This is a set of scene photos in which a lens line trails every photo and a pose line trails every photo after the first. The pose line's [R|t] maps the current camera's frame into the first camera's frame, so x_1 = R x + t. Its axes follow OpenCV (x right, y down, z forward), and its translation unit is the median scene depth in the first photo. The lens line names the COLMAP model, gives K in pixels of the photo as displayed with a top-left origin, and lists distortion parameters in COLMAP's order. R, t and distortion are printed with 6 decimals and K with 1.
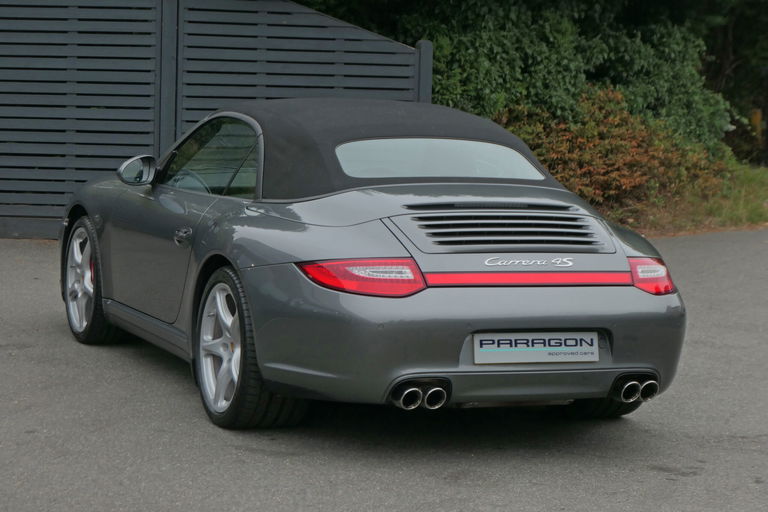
lens RADIAL K [[2344.7, 0, 384.0], [0, 2344.7, 256.0], [0, 0, 1]] dist [-0.102515, 0.376688]
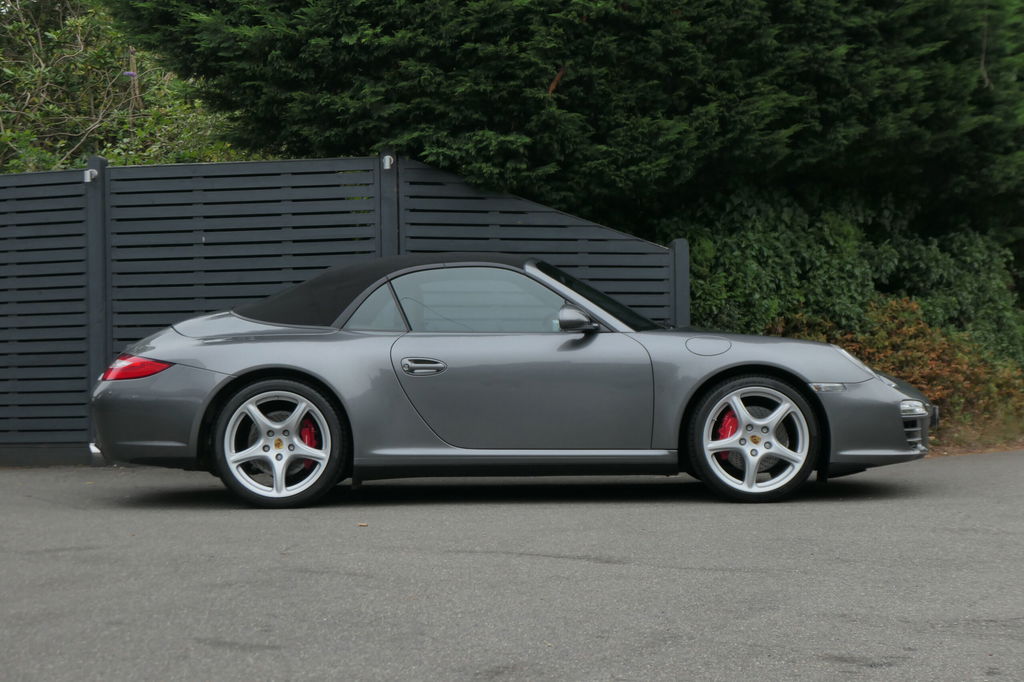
lens RADIAL K [[1969.0, 0, 512.0], [0, 1969.0, 341.0], [0, 0, 1]] dist [0.050848, -0.500313]
pose [[0.988752, -0.045762, -0.142394, 0.055416], [0.028837, 0.992507, -0.118732, 0.033030], [0.146761, 0.113290, 0.982663, 0.227509]]
